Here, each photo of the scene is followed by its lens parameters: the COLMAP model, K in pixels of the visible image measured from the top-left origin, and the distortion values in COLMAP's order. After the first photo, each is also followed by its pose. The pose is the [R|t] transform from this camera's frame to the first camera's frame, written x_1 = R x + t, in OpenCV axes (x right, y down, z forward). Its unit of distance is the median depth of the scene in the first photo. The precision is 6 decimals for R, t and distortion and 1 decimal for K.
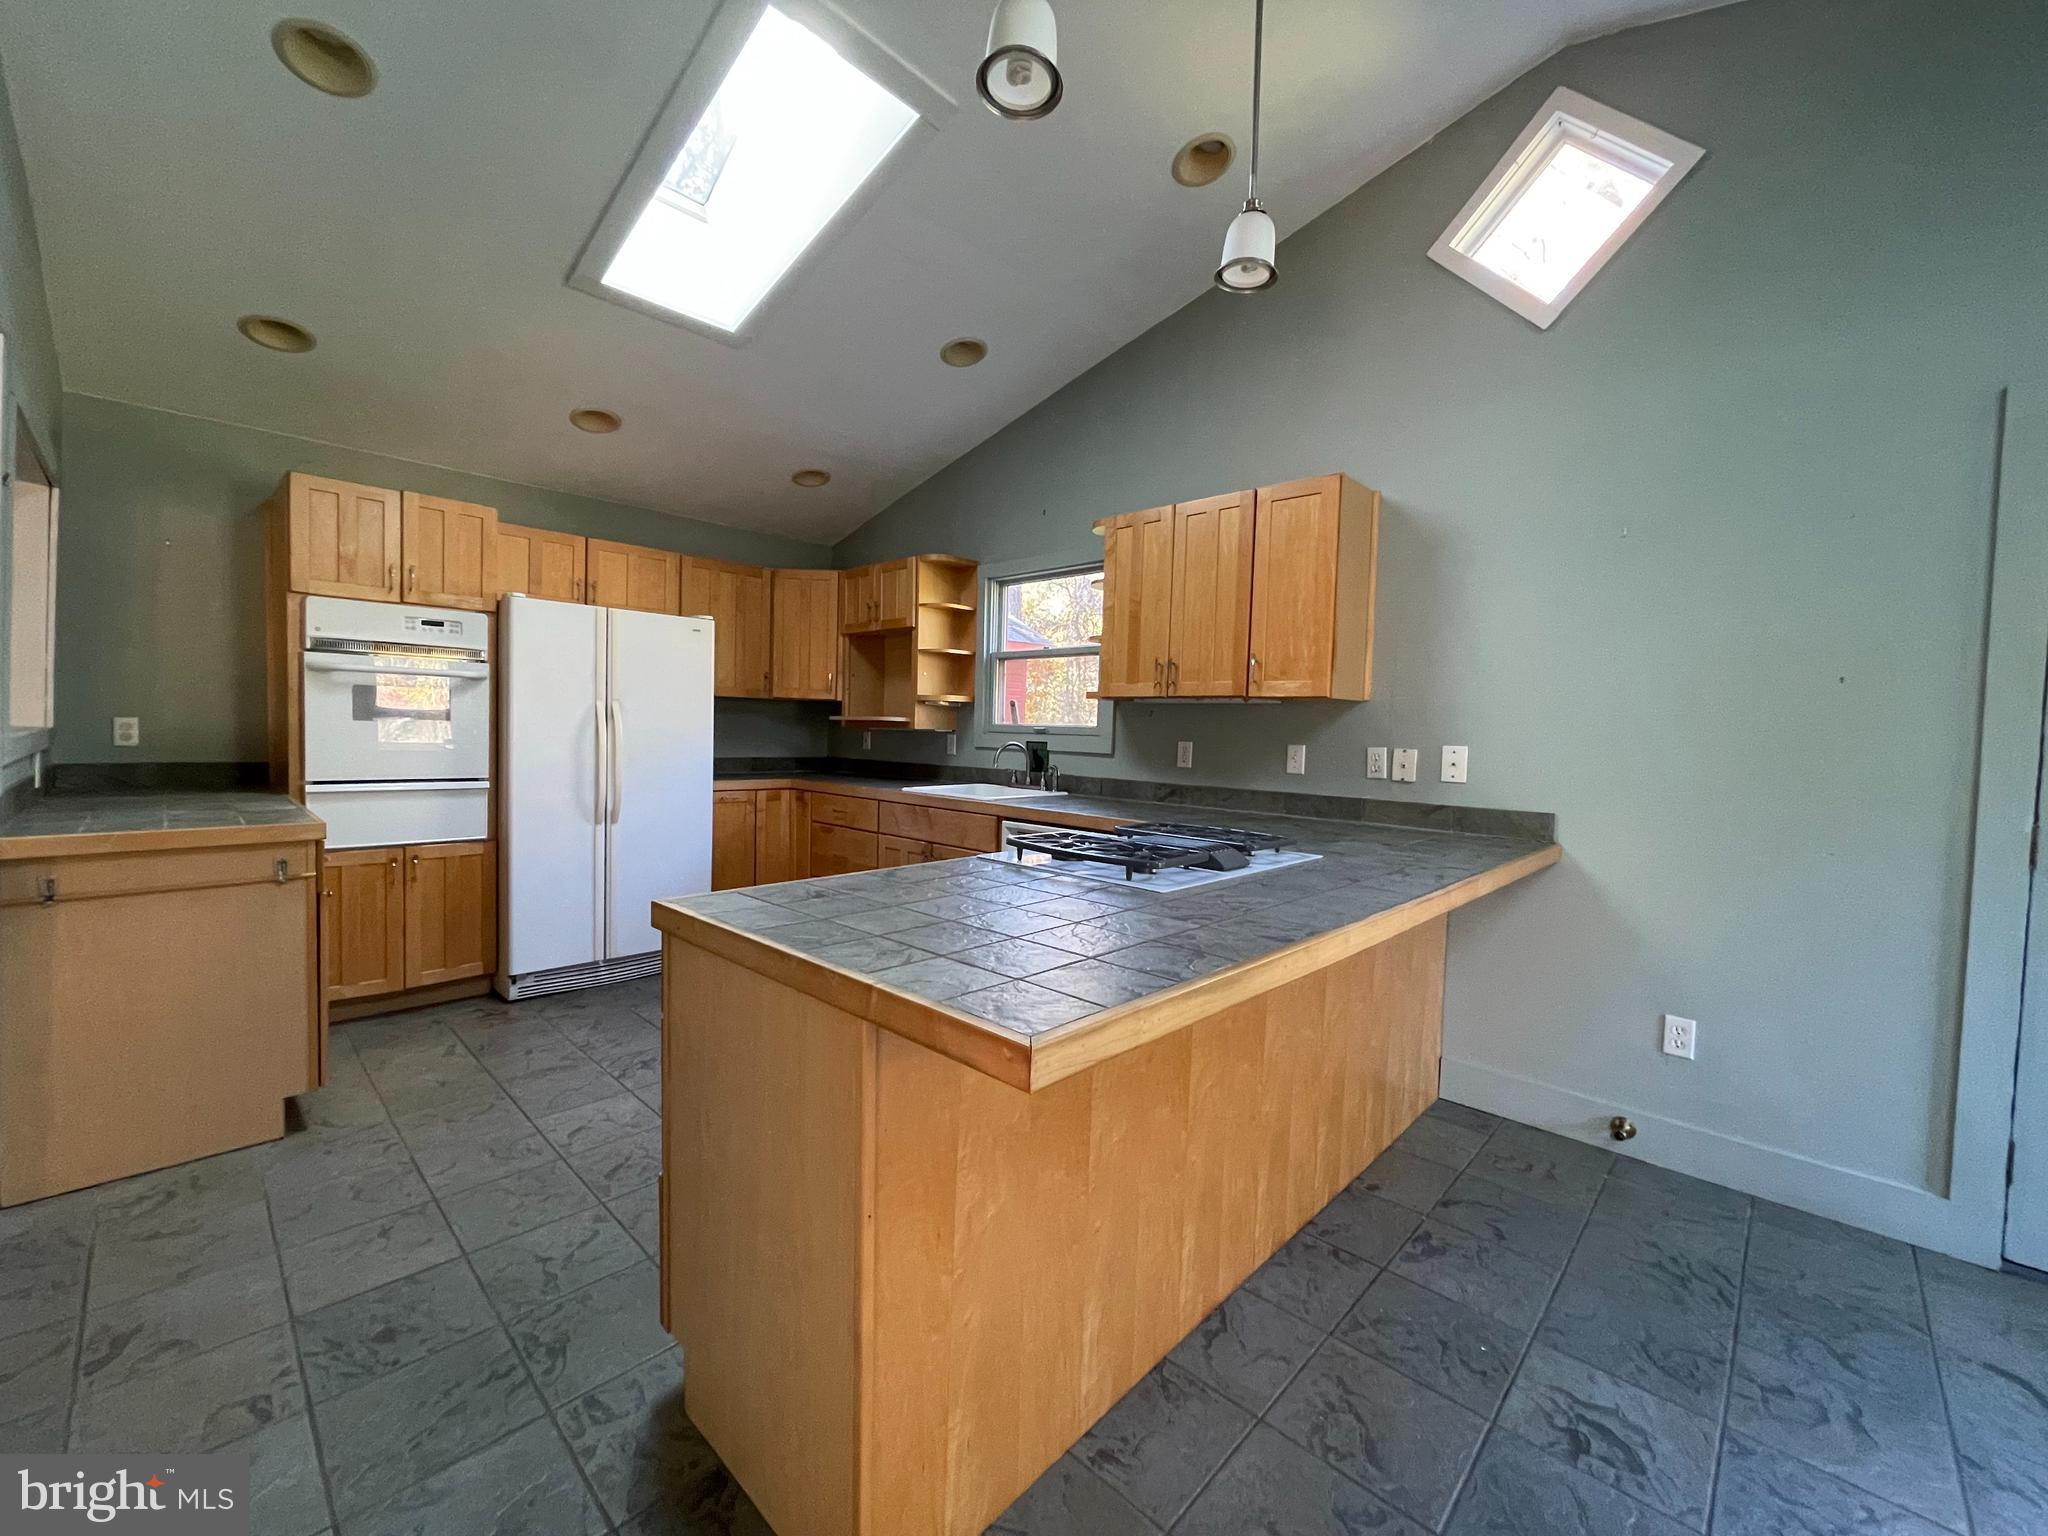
lens RADIAL K [[826.0, 0, 1016.0], [0, 826.0, 771.2], [0, 0, 1]] dist [-0.000381, 0.000070]
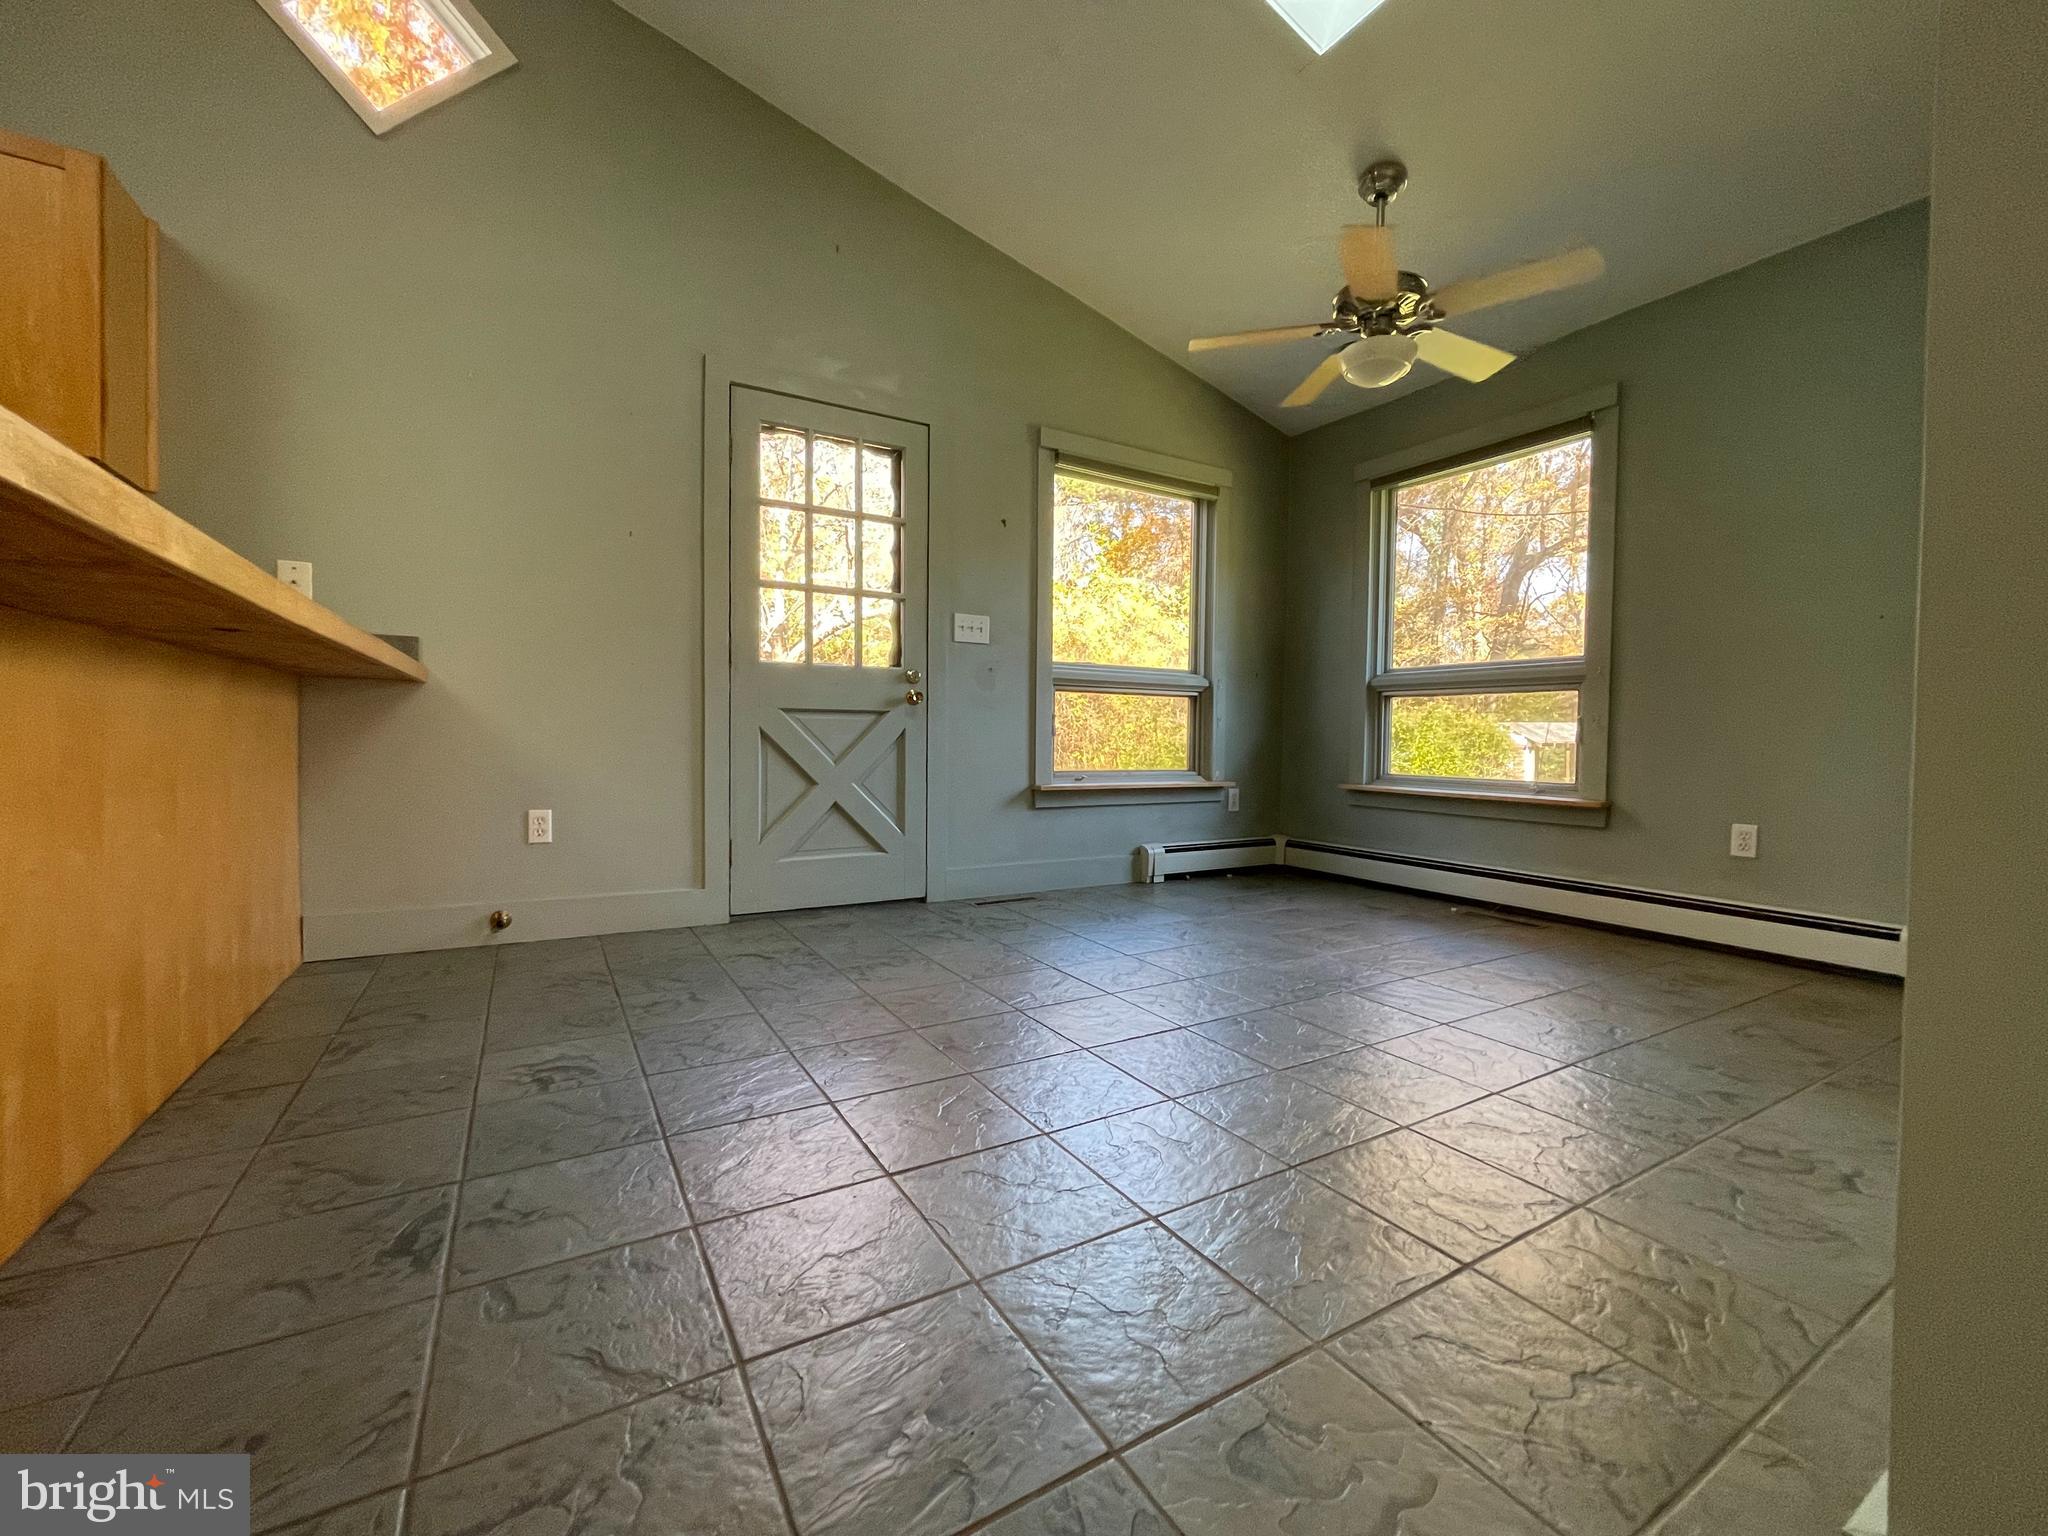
lens RADIAL K [[826.0, 0, 1021.1], [0, 826.0, 765.8], [0, 0, 1]] dist [-0.000381, 0.000070]
pose [[0.265802, -0.048576, 0.962803, -0.102146], [0.045906, 0.998234, 0.037690, 0.154720], [-0.962934, 0.034180, 0.267563, 0.013004]]
